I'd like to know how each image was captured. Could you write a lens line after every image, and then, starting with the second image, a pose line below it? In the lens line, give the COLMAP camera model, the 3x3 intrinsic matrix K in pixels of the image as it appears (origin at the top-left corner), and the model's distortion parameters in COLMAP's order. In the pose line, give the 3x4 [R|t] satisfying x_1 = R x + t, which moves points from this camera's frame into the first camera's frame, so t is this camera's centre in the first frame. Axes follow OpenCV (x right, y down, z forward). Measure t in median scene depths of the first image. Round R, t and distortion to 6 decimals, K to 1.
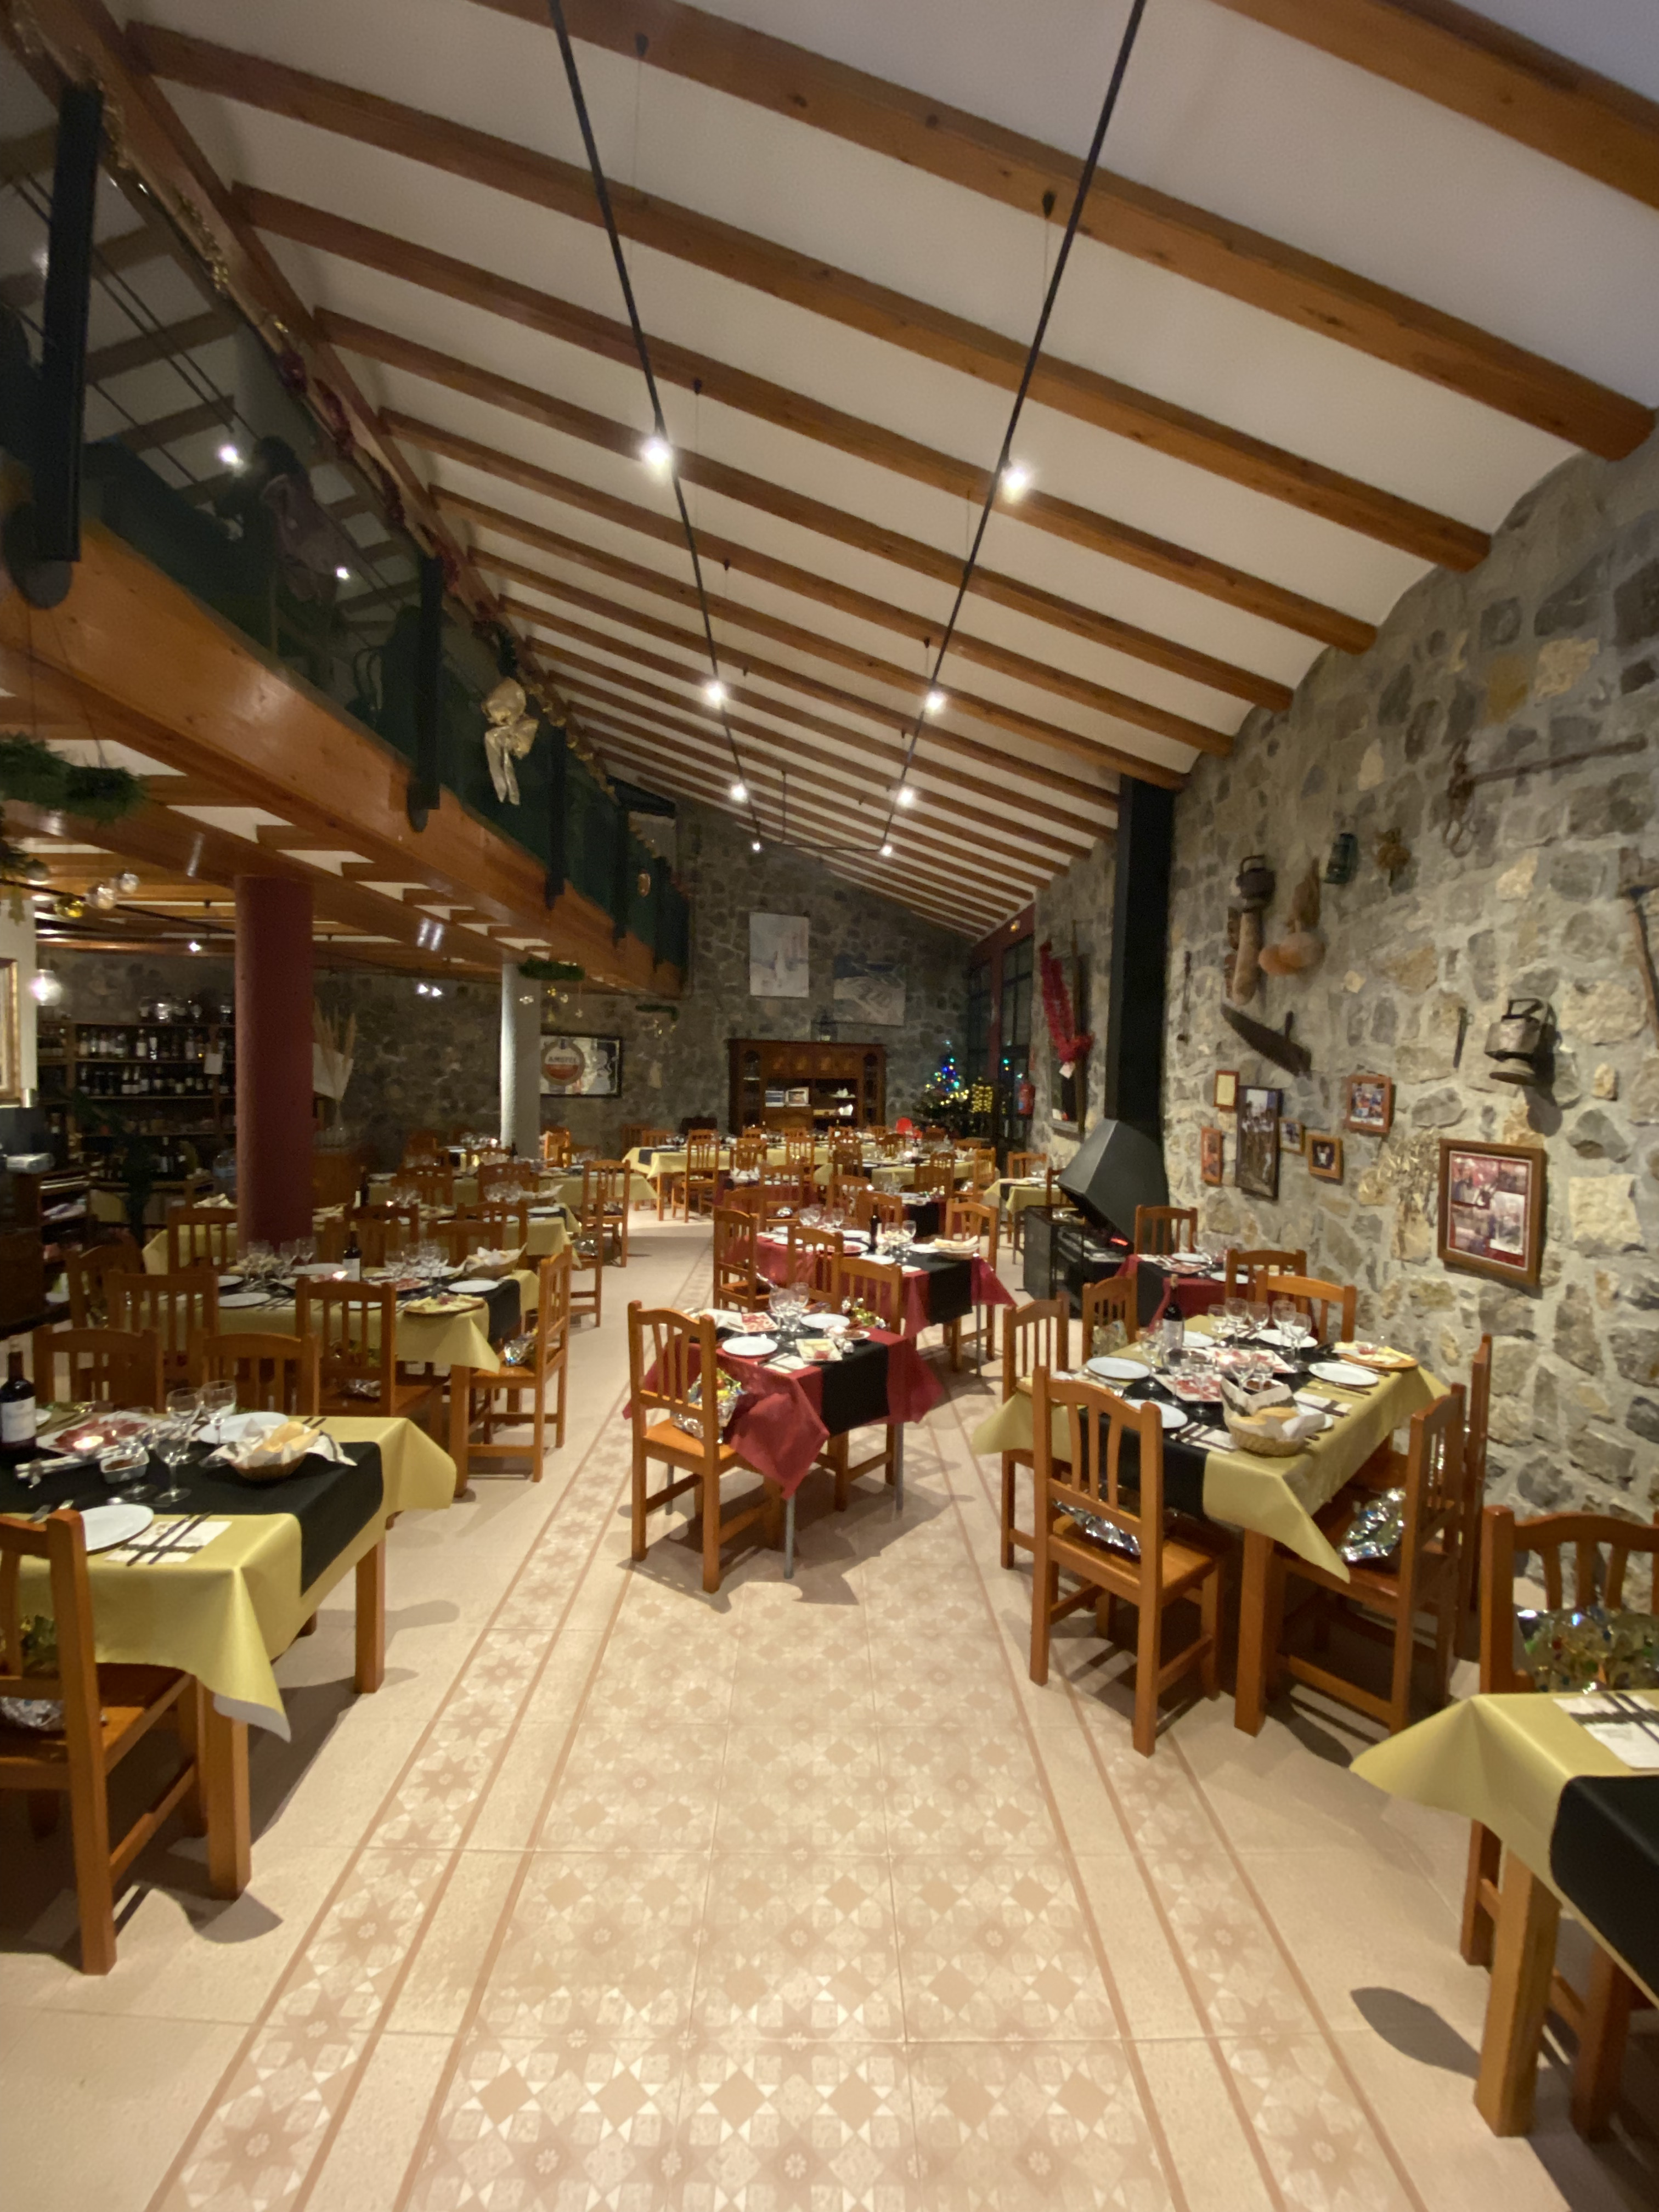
lens RADIAL K [[884.0, 0, 827.9], [0, 884.0, 1092.9], [0, 0, 1]] dist [-0.016785, -0.001793]
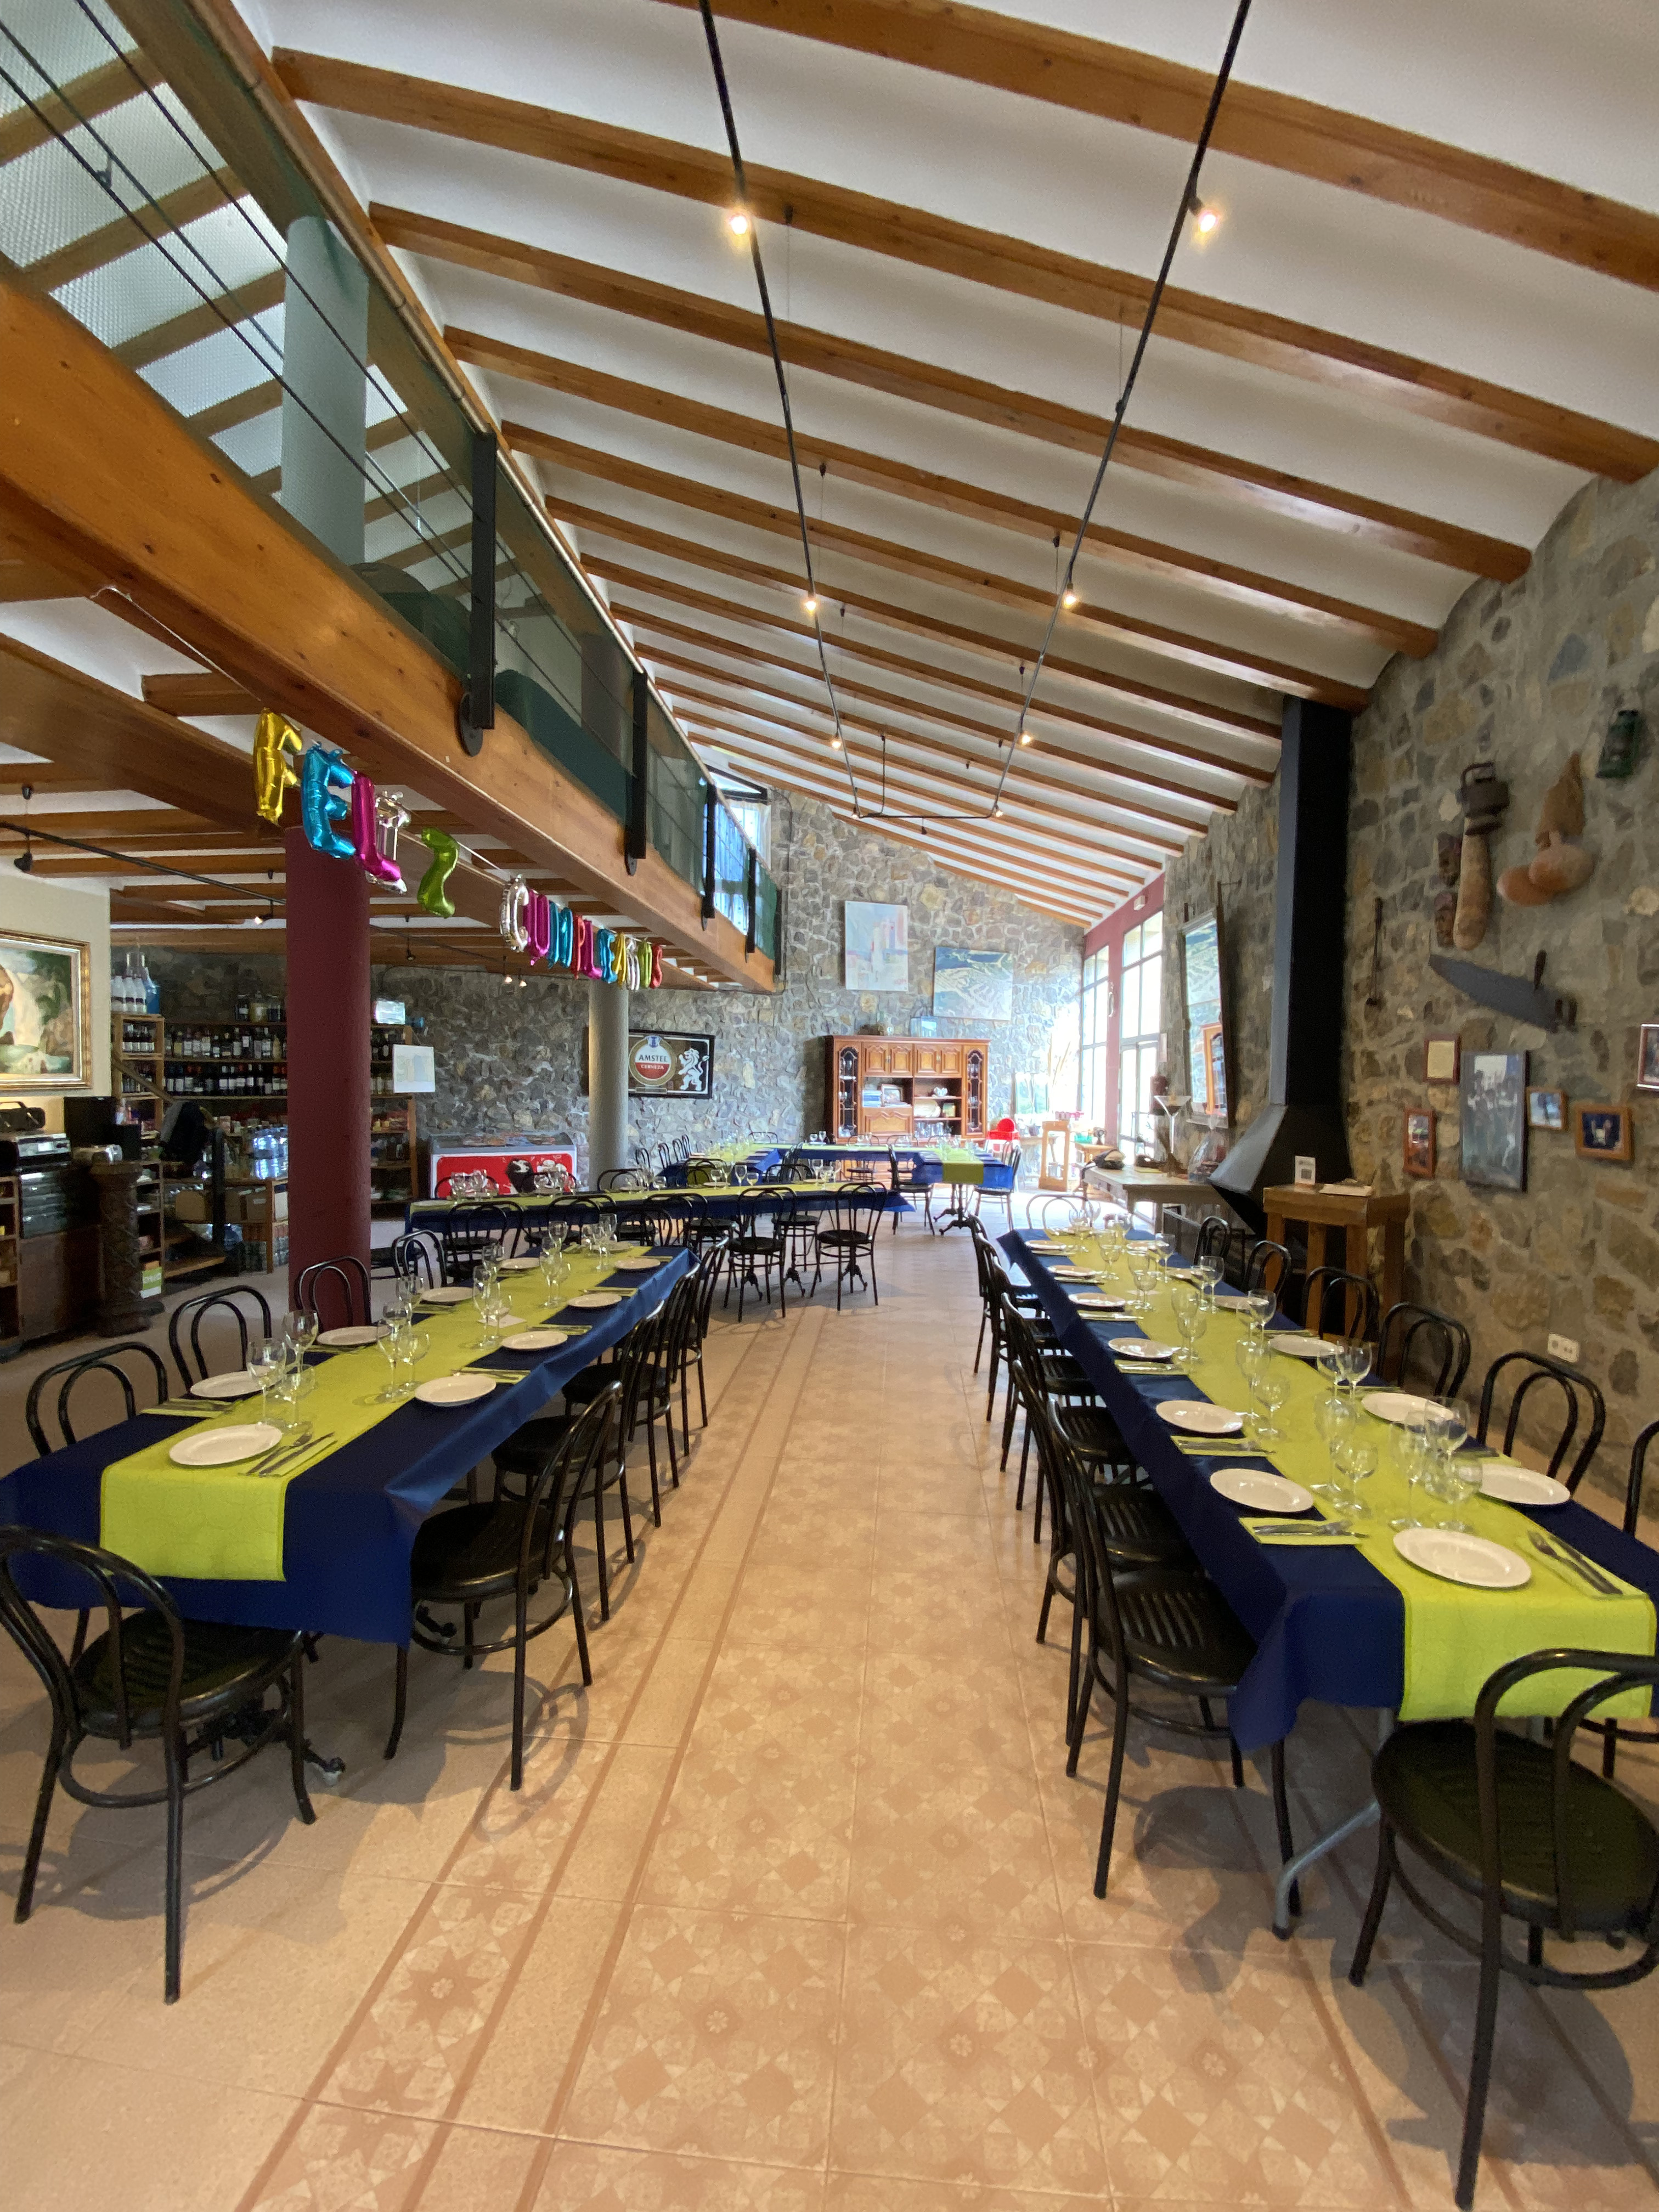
lens RADIAL K [[884.0, 0, 819.5], [0, 884.0, 1096.5], [0, 0, 1]] dist [-0.016785, -0.001793]
pose [[0.993406, -0.009012, -0.114296, -0.023993], [0.007513, 0.999880, -0.013542, 0.039629], [0.114404, 0.012594, 0.993354, 0.146390]]
